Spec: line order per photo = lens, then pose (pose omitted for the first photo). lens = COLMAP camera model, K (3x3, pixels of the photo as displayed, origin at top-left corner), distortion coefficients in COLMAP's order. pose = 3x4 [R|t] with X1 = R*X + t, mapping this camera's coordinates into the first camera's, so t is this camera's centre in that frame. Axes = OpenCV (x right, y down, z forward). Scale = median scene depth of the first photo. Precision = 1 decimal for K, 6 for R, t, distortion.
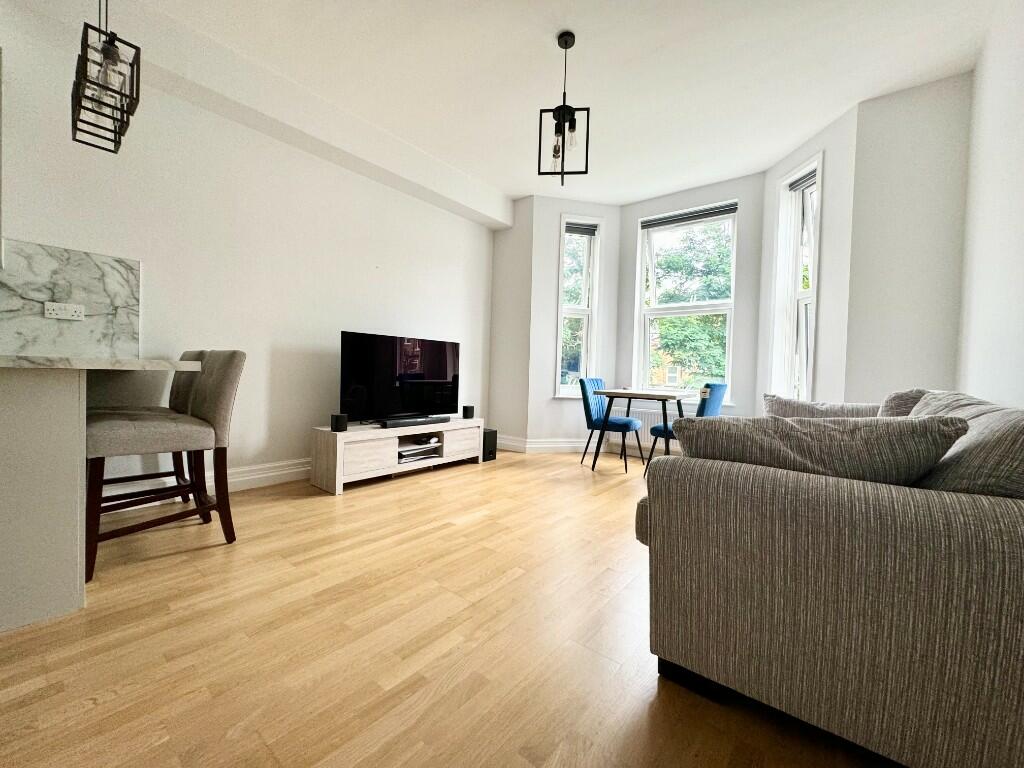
lens RADIAL K [[409.3, 0, 512.0], [0, 409.3, 384.0], [0, 0, 1]] dist [-0.000775, -0.000175]
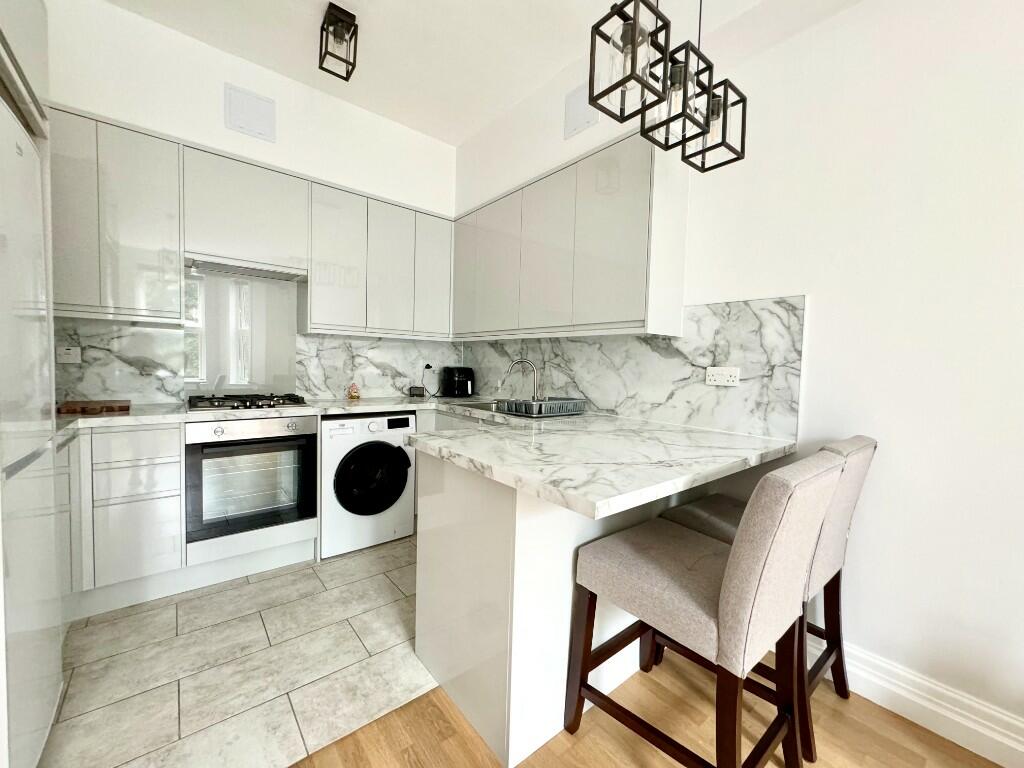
lens RADIAL K [[409.3, 0, 512.0], [0, 409.3, 384.0], [0, 0, 1]] dist [-0.000775, -0.000175]
pose [[-0.194998, 0.015686, -0.980678, -0.172239], [-0.062247, 0.997658, 0.028335, -0.154271], [0.978826, 0.066570, -0.193565, 0.717420]]
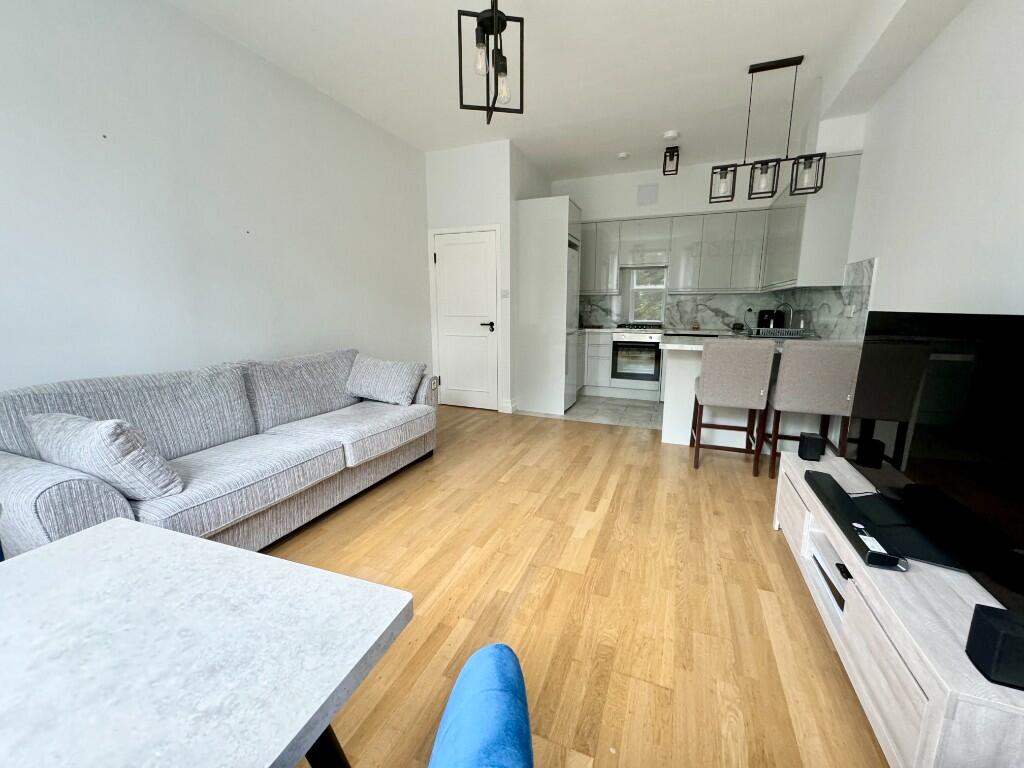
lens RADIAL K [[409.3, 0, 512.0], [0, 409.3, 384.0], [0, 0, 1]] dist [-0.000775, -0.000175]
pose [[-0.955965, 0.028578, -0.292086, 0.342751], [-0.033428, 0.978168, 0.205111, -0.176070], [0.291571, 0.205843, -0.934139, 1.920900]]
